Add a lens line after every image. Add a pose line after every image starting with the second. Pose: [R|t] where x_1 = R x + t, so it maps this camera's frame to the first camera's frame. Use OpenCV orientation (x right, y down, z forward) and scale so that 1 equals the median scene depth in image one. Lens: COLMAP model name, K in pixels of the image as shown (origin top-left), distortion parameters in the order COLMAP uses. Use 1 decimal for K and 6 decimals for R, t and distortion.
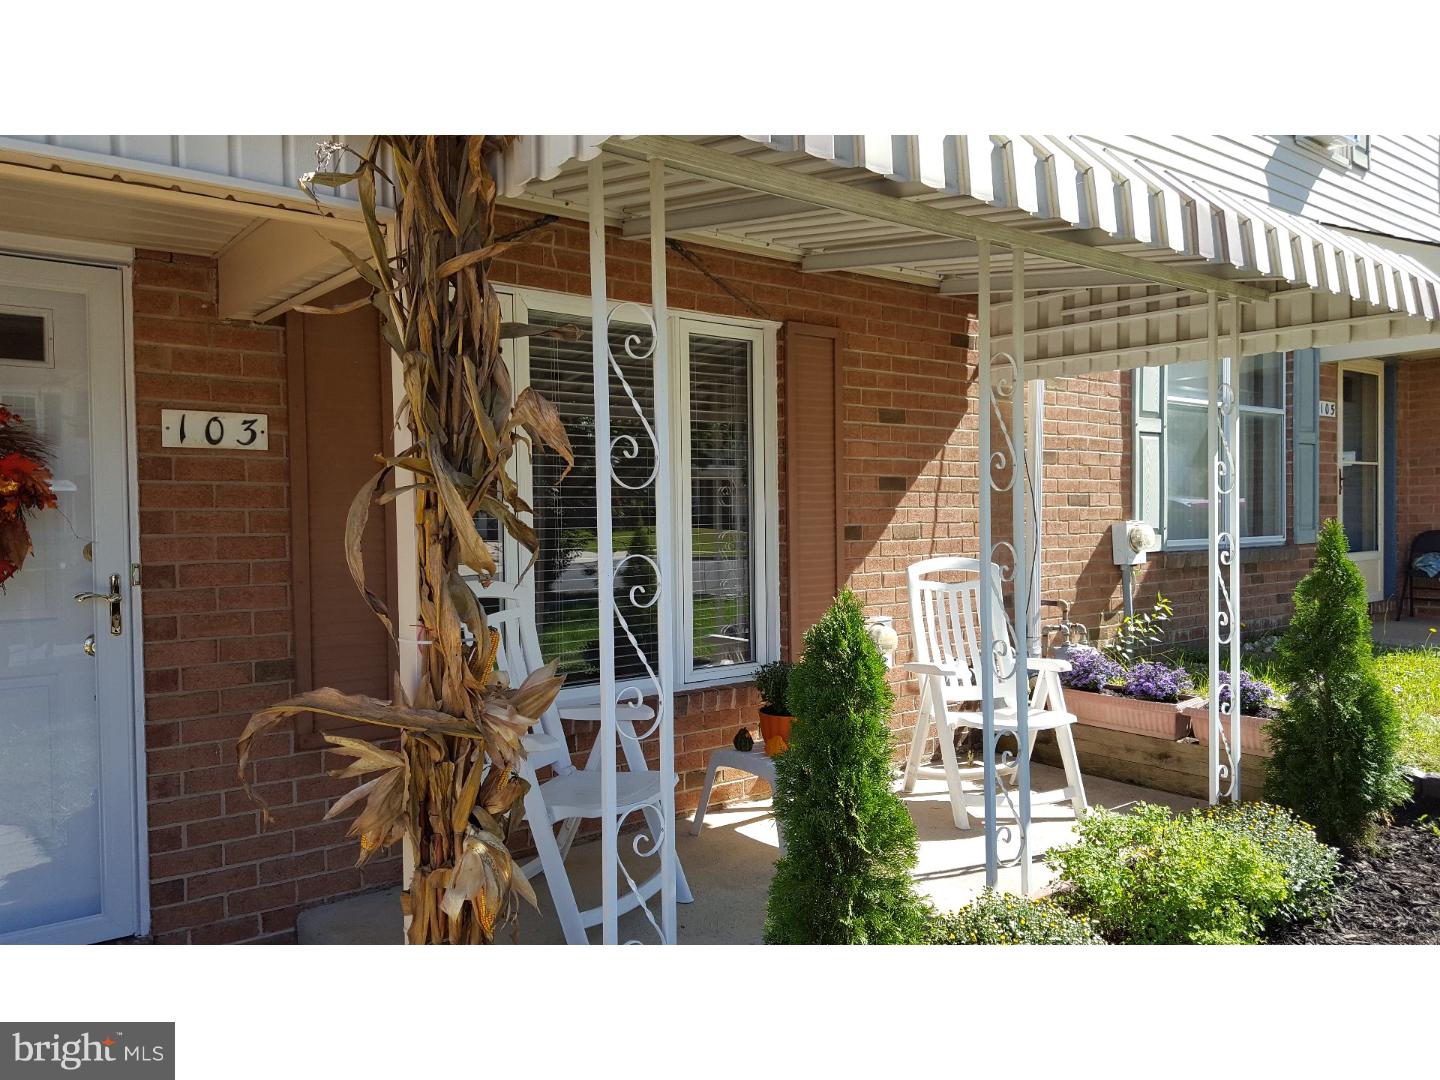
lens RADIAL K [[1066.0, 0, 704.6], [0, 1066.0, 548.3], [0, 0, 1]] dist [0.140867, -0.236295]
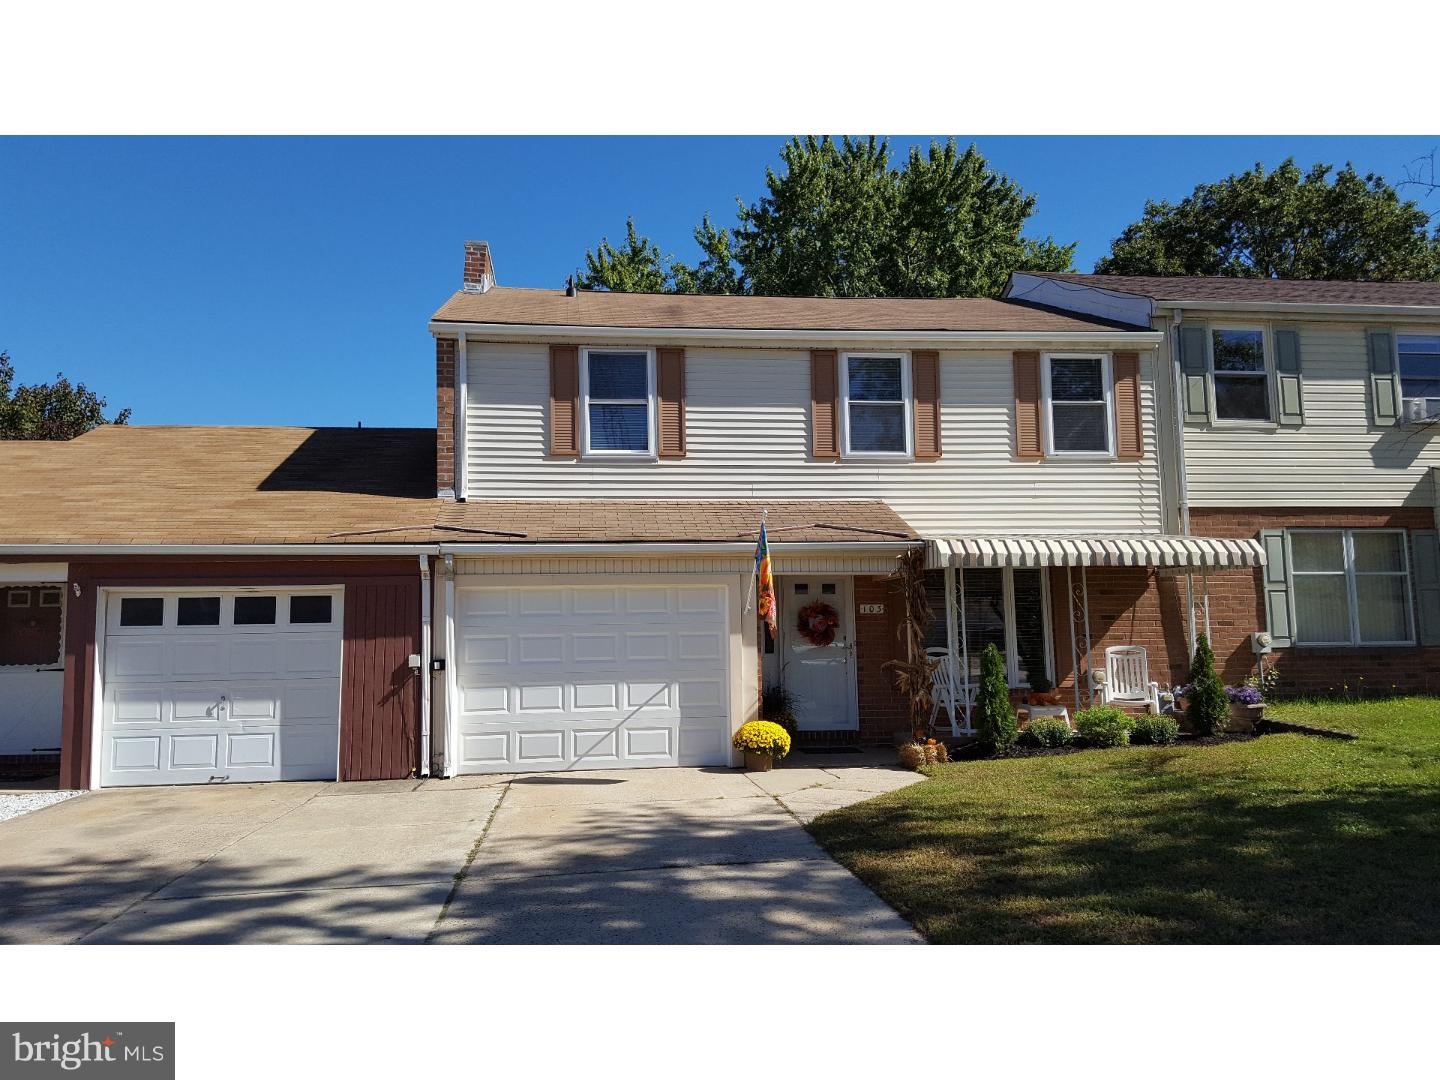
lens RADIAL K [[1066.0, 0, 704.6], [0, 1066.0, 548.3], [0, 0, 1]] dist [0.140867, -0.236295]
pose [[0.859429, -0.045351, -0.509240, 0.676400], [-0.012594, 0.993878, -0.109766, 0.073094], [0.511100, 0.100750, 0.853596, -1.755916]]
